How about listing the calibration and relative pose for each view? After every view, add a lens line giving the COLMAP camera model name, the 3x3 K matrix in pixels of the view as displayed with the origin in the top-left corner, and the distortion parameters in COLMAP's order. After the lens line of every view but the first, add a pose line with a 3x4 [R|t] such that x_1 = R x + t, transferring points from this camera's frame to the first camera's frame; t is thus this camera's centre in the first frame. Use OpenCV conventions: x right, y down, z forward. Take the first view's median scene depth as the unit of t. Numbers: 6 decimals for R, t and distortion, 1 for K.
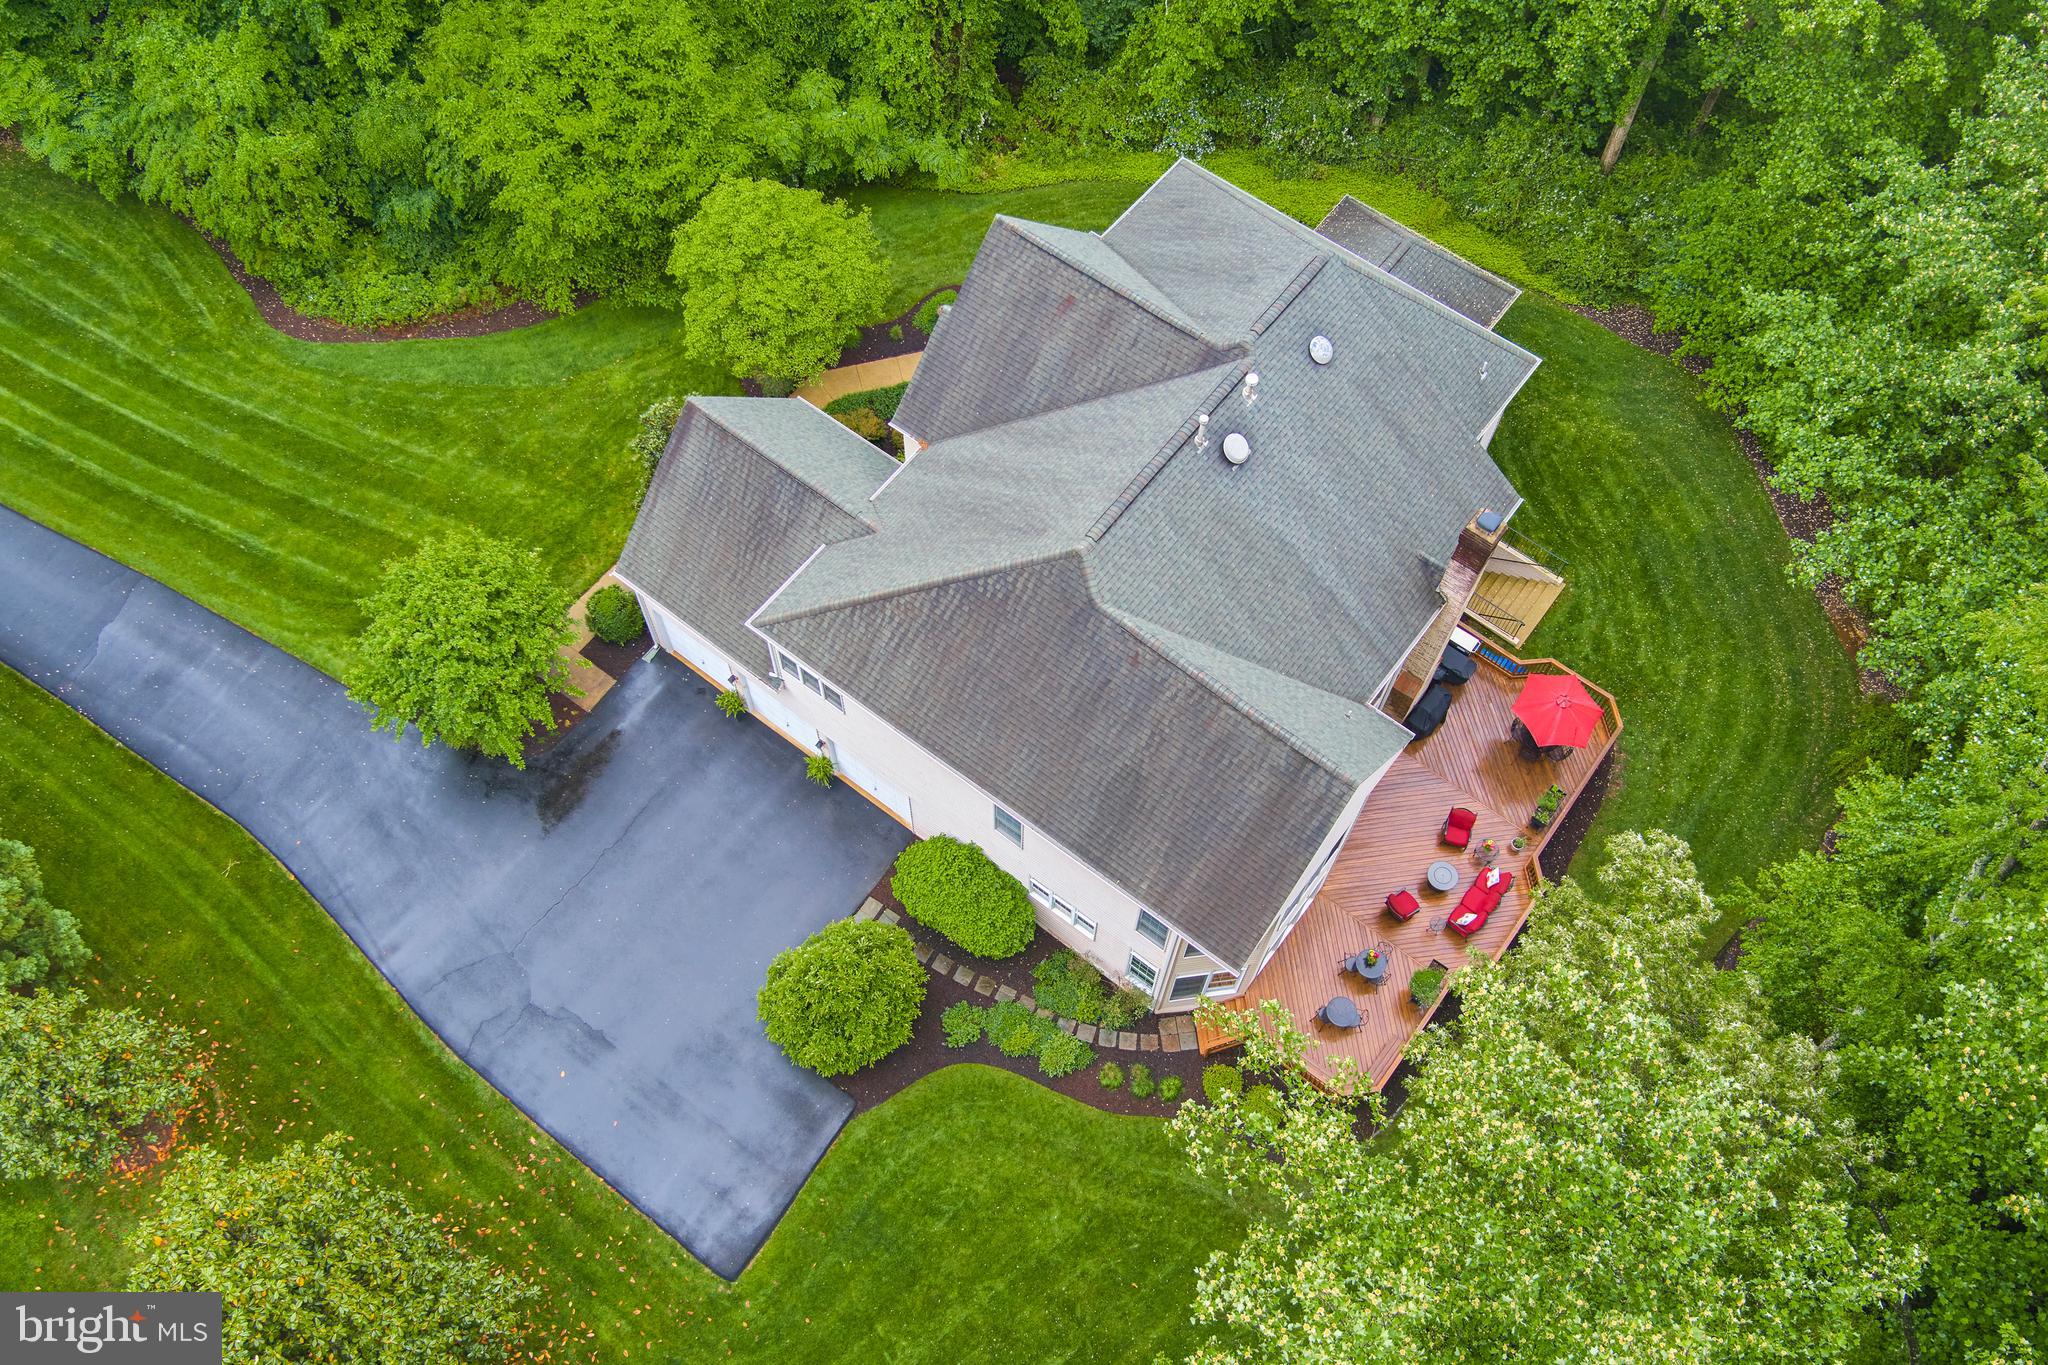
lens RADIAL K [[1657.0, 0, 1019.0], [0, 1657.0, 688.0], [0, 0, 1]] dist [-0.069938, 0.016129]
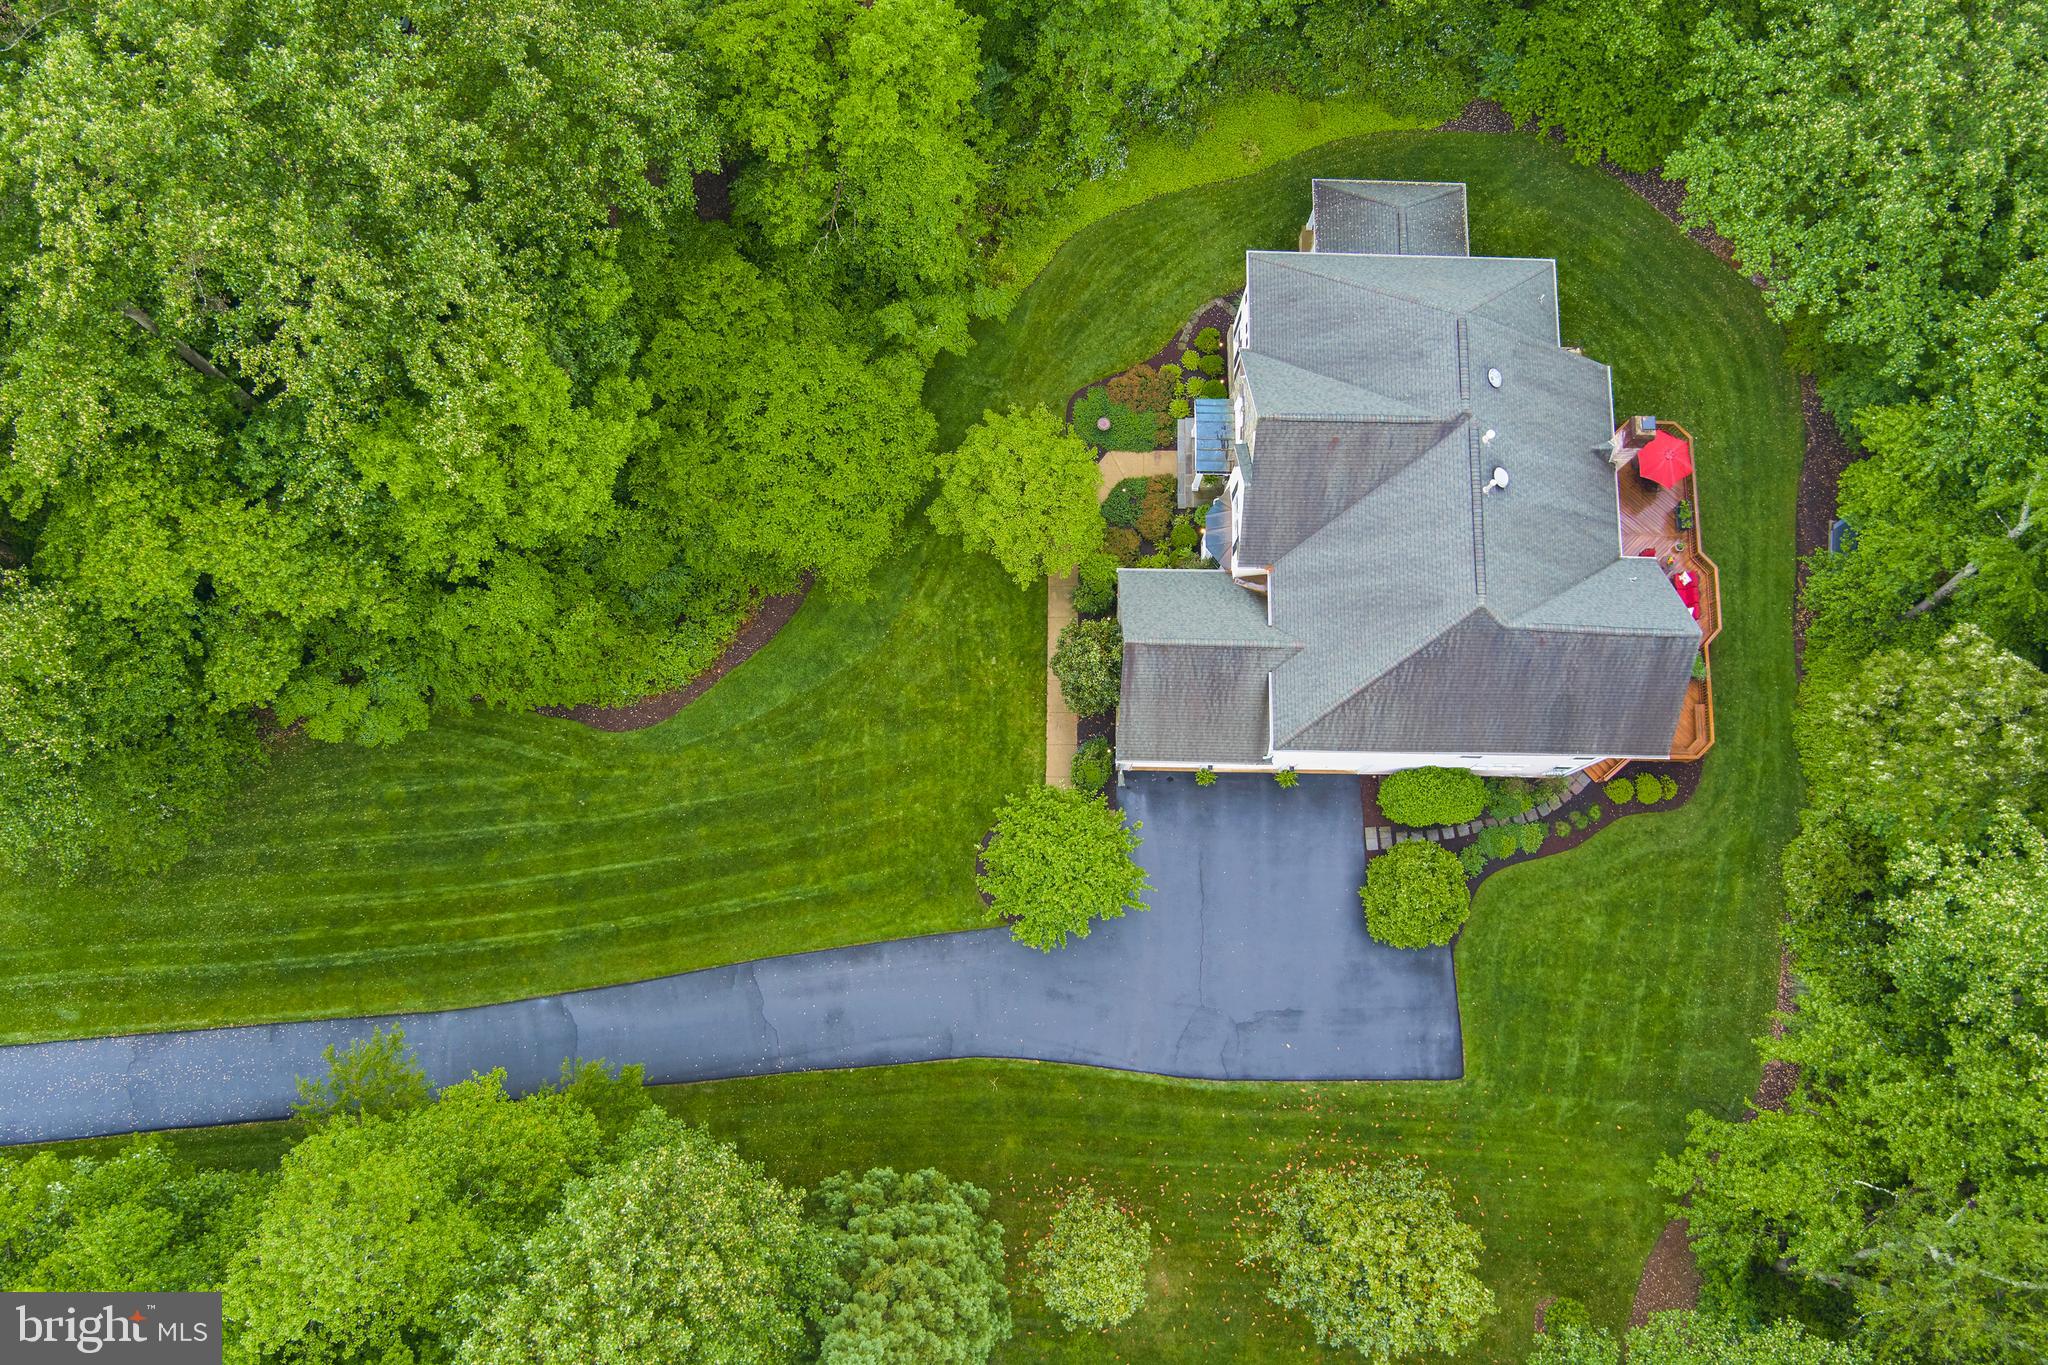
lens RADIAL K [[1657.0, 0, 1019.5], [0, 1657.0, 688.1], [0, 0, 1]] dist [-0.069938, 0.016129]
pose [[0.801543, -0.587249, 0.112546, -0.441402], [0.531325, 0.785855, 0.316427, -0.618234], [-0.274266, -0.193832, 0.941917, -0.288326]]
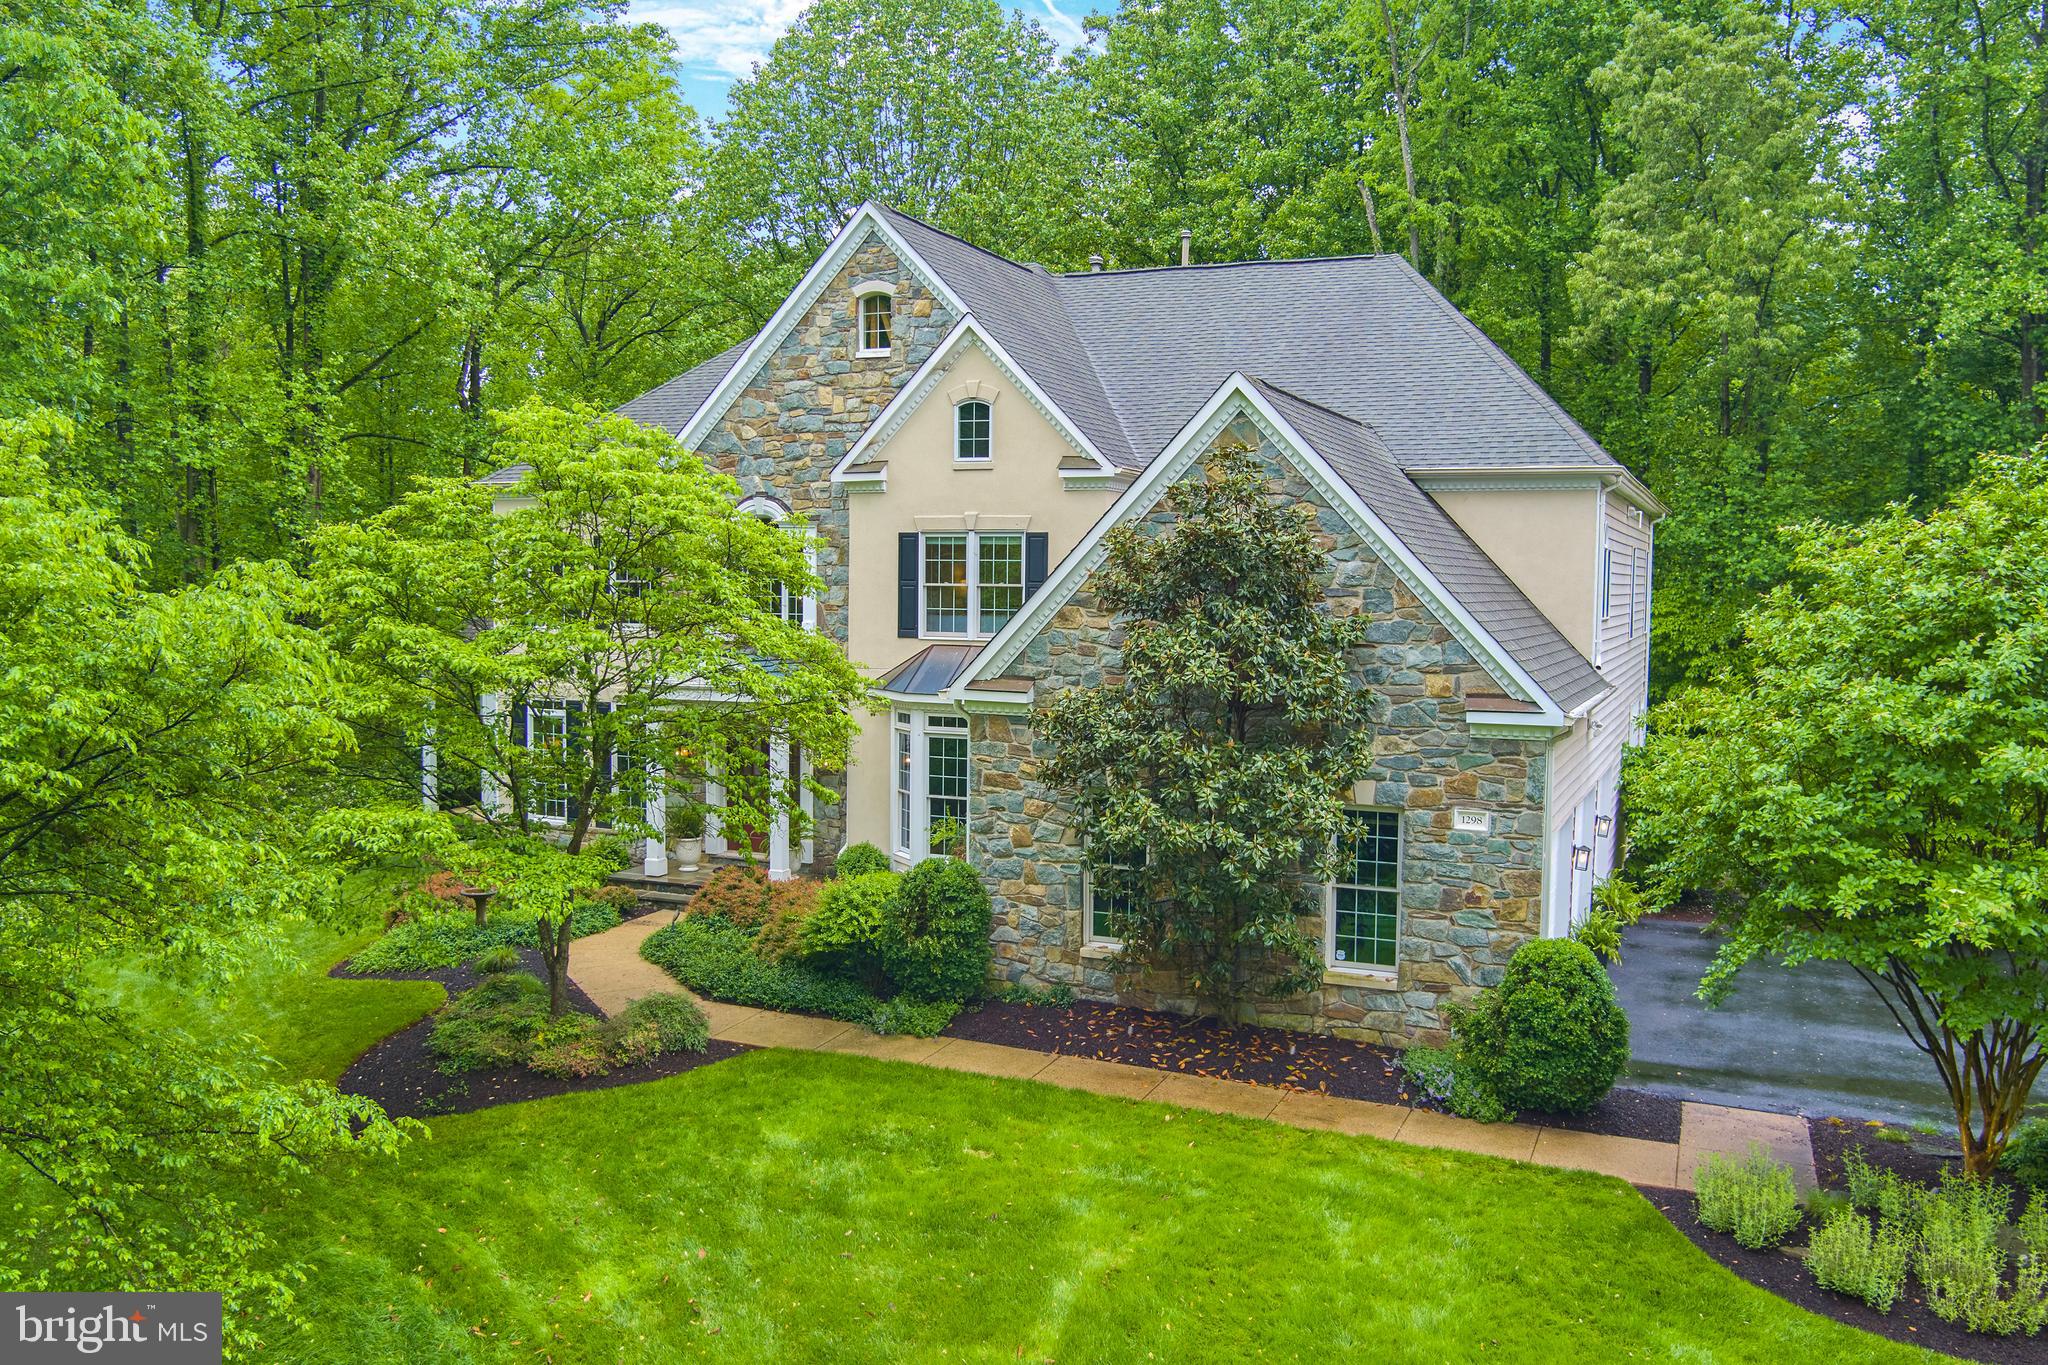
lens RADIAL K [[1657.0, 0, 1003.1], [0, 1657.0, 692.7], [0, 0, 1]] dist [-0.069938, 0.016129]
pose [[-0.224035, -0.088213, 0.970581, -0.607536], [0.856163, 0.457979, 0.239249, -0.289082], [-0.465611, 0.884575, -0.027079, 1.091483]]
